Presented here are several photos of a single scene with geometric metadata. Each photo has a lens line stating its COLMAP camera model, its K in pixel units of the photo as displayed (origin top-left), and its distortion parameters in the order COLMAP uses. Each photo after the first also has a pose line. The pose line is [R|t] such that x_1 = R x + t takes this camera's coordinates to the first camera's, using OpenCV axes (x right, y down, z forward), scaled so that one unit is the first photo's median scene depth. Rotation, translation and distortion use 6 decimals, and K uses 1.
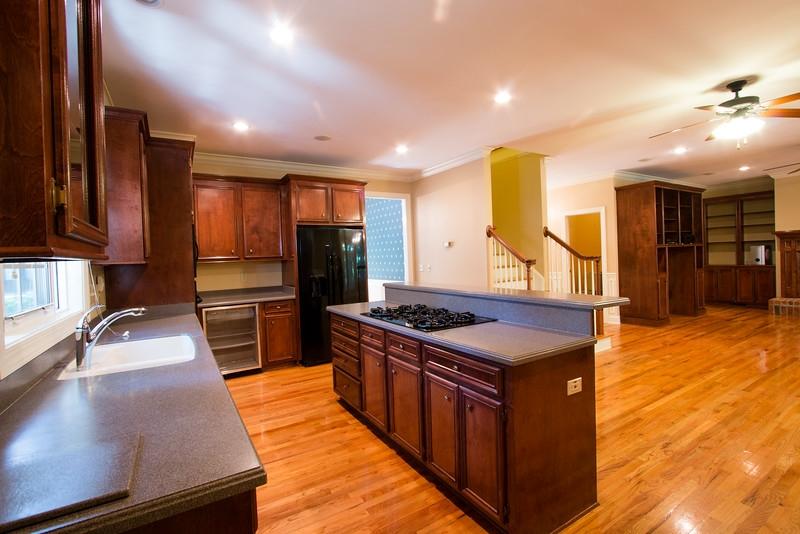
lens RADIAL K [[371.0, 0, 398.5], [0, 371.0, 271.1], [0, 0, 1]] dist [-0.019418, 0.000815]
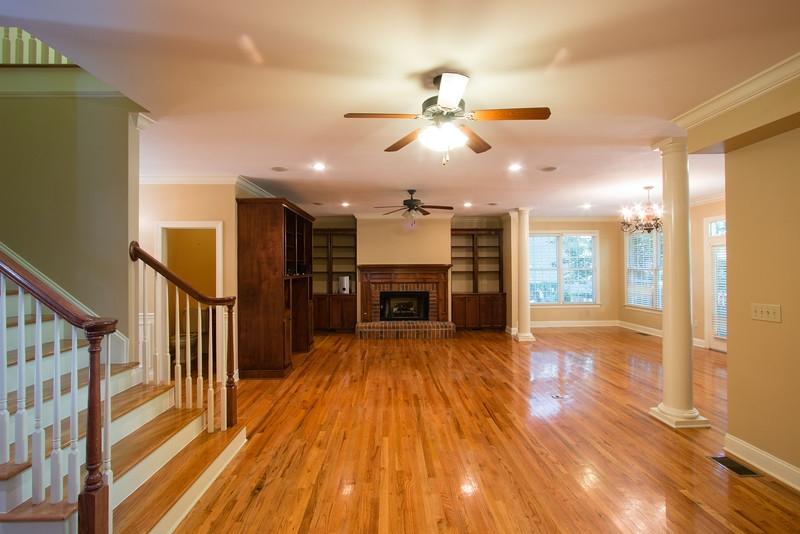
lens RADIAL K [[371.0, 0, 397.7], [0, 371.0, 266.2], [0, 0, 1]] dist [-0.019418, 0.000815]
pose [[0.513513, 0.042056, 0.857050, 0.114343], [0.013661, 0.998271, -0.057171, -0.040324], [-0.857973, 0.041066, 0.512051, 0.331944]]
